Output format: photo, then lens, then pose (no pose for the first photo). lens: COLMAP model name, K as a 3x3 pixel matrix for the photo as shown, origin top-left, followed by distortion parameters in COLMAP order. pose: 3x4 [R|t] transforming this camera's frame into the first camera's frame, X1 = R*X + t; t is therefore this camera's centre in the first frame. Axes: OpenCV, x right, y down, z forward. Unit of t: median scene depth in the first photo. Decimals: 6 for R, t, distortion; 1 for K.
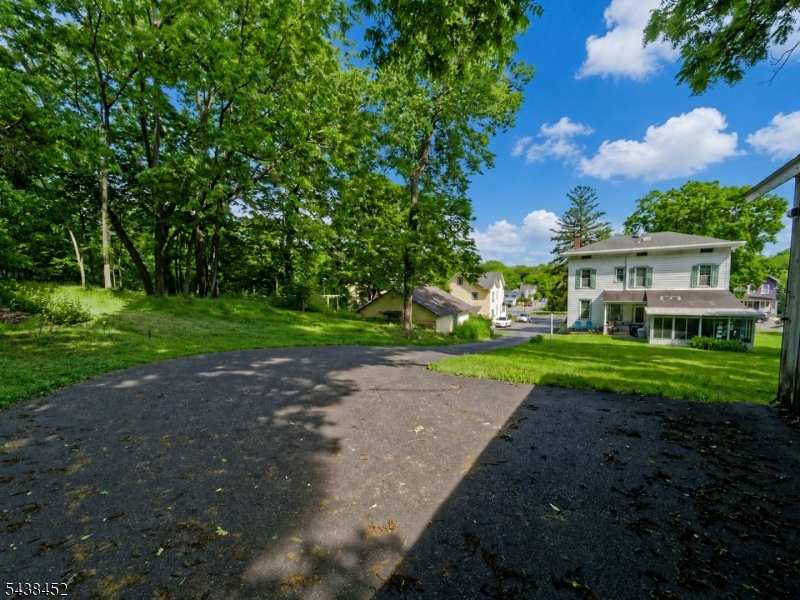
lens RADIAL K [[331.6, 0, 381.7], [0, 331.6, 317.6], [0, 0, 1]] dist [0.000671, -0.011023]
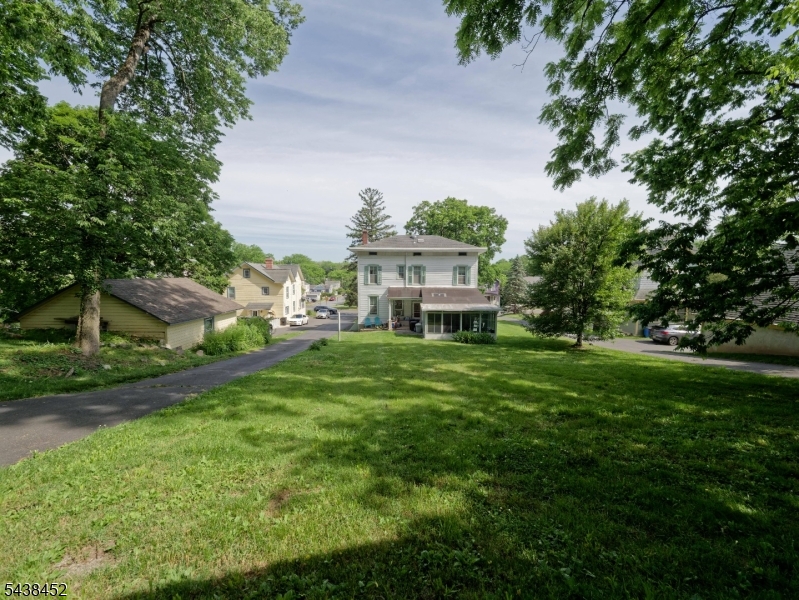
lens RADIAL K [[333.7, 0, 399.1], [0, 333.7, 305.6], [0, 0, 1]] dist [-0.000523, -0.000413]
pose [[0.823986, -0.018071, 0.566322, 0.120157], [0.028916, 0.999530, -0.010177, -0.013818], [-0.565872, 0.024761, 0.824121, 0.141213]]
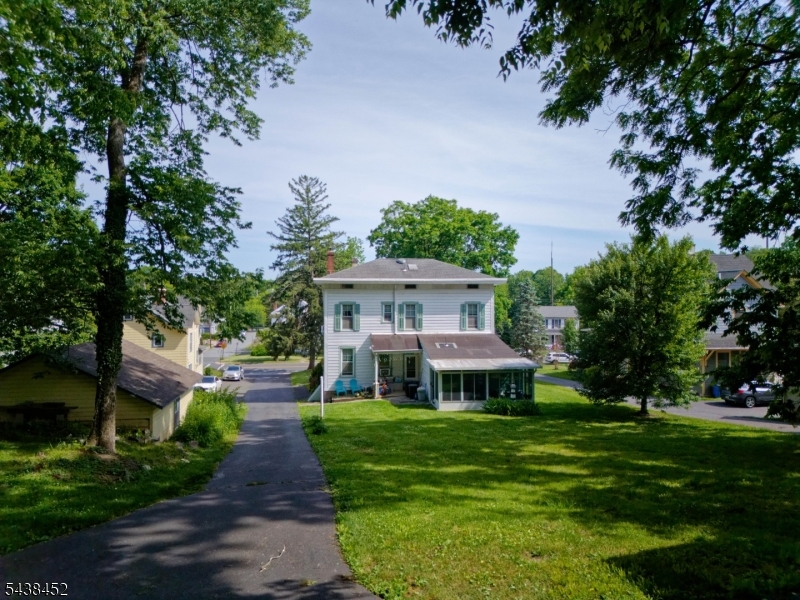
lens RADIAL K [[555.0, 0, 400.0], [0, 555.0, 300.0], [0, 0, 1]] dist [0.050307, -0.033903]
pose [[0.725520, 0.023968, 0.687783, -0.101765], [0.051058, 0.994764, -0.088525, -0.049352], [-0.686304, 0.099344, 0.720498, 0.100944]]
